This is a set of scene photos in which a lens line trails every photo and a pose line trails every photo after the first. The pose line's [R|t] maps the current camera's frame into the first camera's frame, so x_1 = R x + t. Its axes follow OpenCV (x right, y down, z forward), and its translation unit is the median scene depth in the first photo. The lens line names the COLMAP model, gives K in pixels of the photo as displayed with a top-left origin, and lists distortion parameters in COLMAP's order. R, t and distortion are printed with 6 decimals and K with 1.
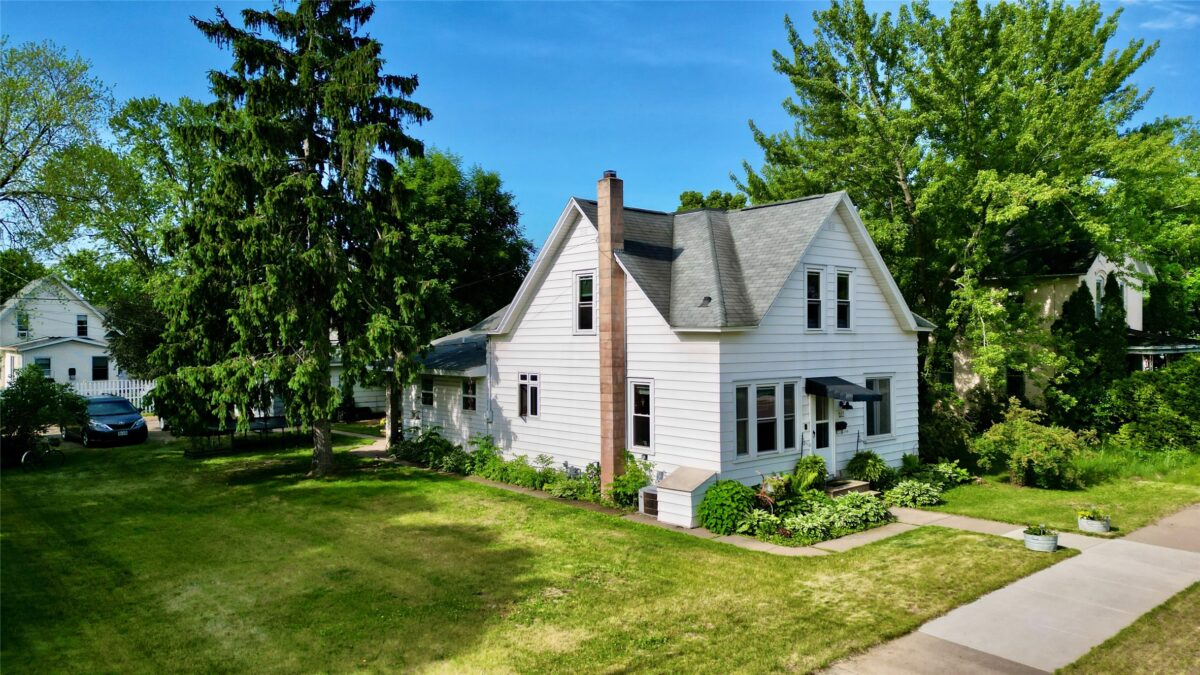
lens RADIAL K [[836.6, 0, 594.6], [0, 836.6, 330.7], [0, 0, 1]] dist [0.087993, -0.093639]
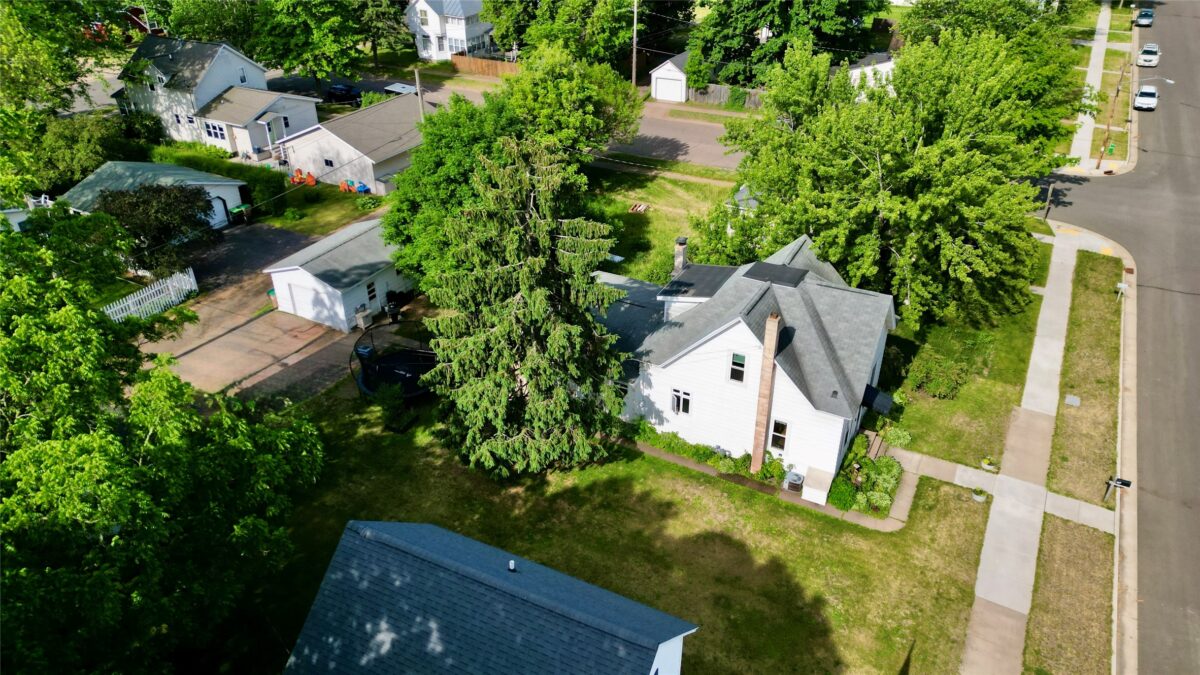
lens RADIAL K [[836.6, 0, 594.6], [0, 836.6, 330.7], [0, 0, 1]] dist [0.087993, -0.093639]
pose [[0.935396, -0.178953, 0.304976, -0.732608], [-0.000595, 0.861685, 0.507443, -0.895464], [-0.353602, -0.474842, 0.805910, -0.175377]]
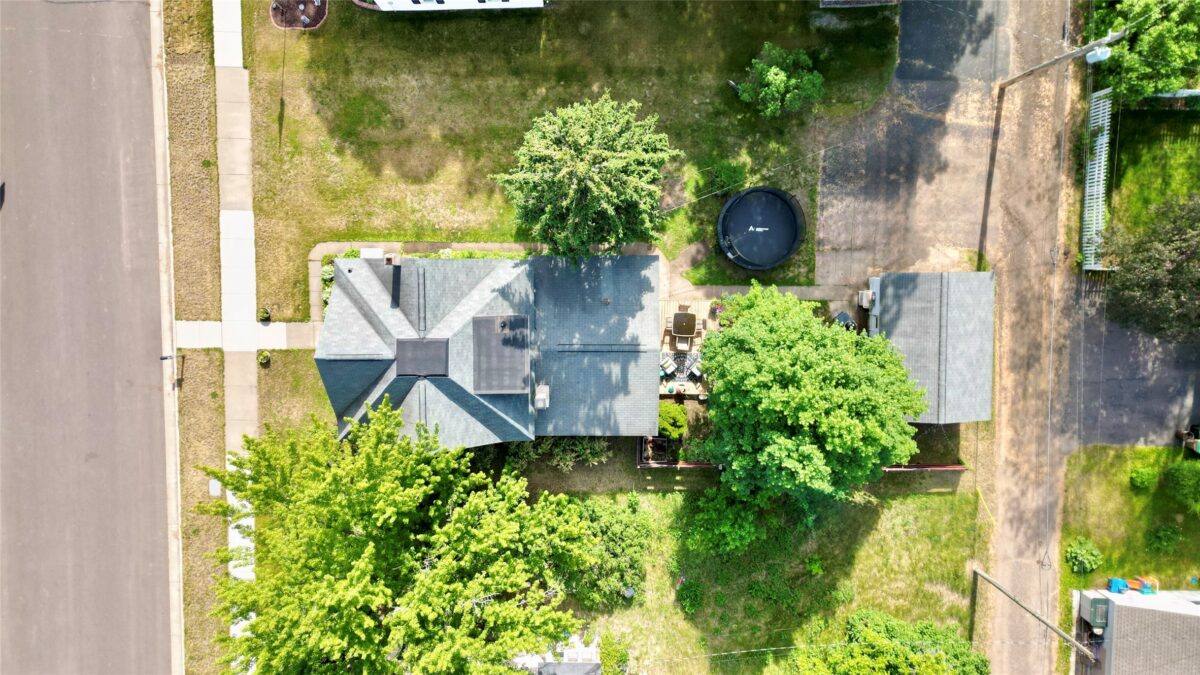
lens RADIAL K [[836.6, 0, 594.6], [0, 836.6, 330.7], [0, 0, 1]] dist [0.087993, -0.093639]
pose [[-0.656744, 0.751352, 0.064483, -0.261522], [0.010608, -0.076296, 0.997029, -1.882123], [0.754039, 0.655476, 0.042137, 1.252211]]
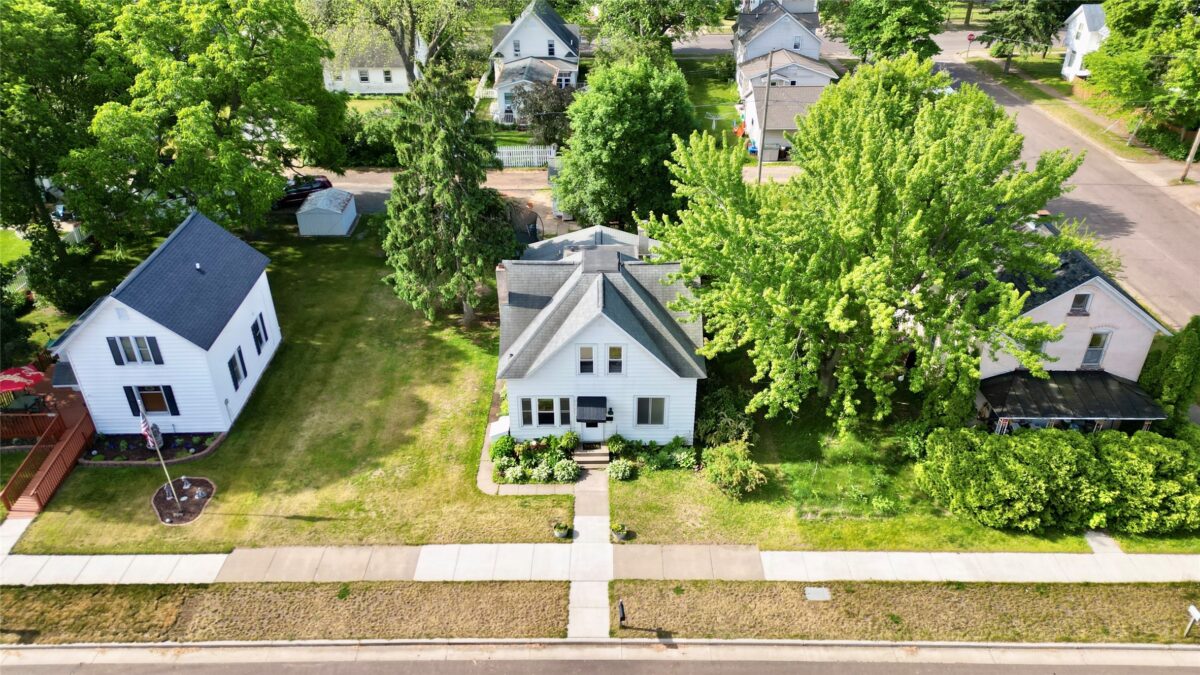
lens RADIAL K [[836.6, 0, 594.6], [0, 836.6, 330.7], [0, 0, 1]] dist [0.087993, -0.093639]
pose [[0.751451, 0.333475, -0.569313, 1.164604], [0.008506, 0.857902, 0.513743, -0.923478], [0.659735, -0.390895, 0.641834, -0.095499]]
